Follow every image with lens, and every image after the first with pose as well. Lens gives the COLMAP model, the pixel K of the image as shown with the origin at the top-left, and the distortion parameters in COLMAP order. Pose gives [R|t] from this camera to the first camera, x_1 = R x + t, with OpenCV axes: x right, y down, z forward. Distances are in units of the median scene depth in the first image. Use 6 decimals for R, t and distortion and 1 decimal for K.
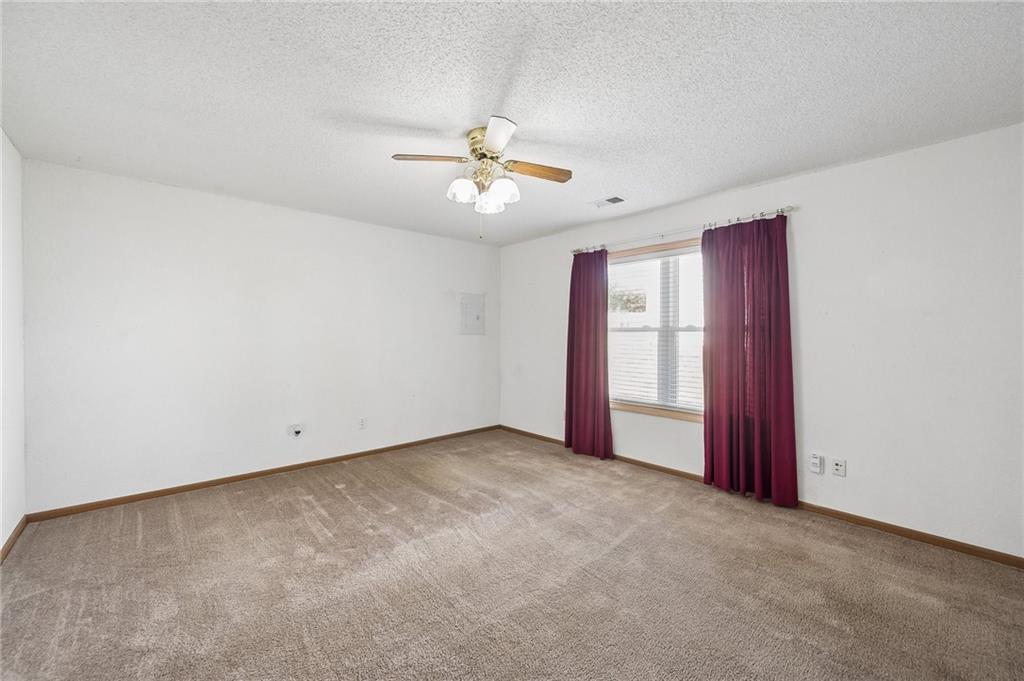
lens RADIAL K [[409.2, 0, 570.5], [0, 409.2, 328.5], [0, 0, 1]] dist [0.011355, -0.000221]
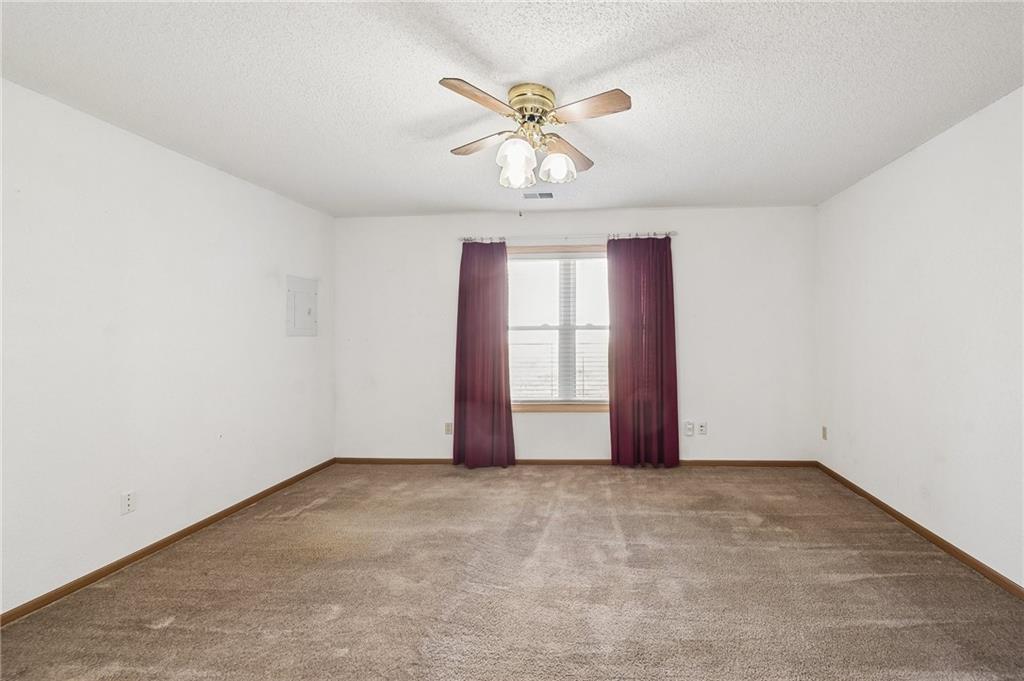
lens RADIAL K [[409.2, 0, 570.5], [0, 409.2, 328.5], [0, 0, 1]] dist [0.011355, -0.000221]
pose [[0.744722, -0.000509, 0.667374, -0.456761], [0.001883, 0.999997, -0.001339, 0.005069], [-0.667372, 0.002253, 0.744721, 0.217339]]
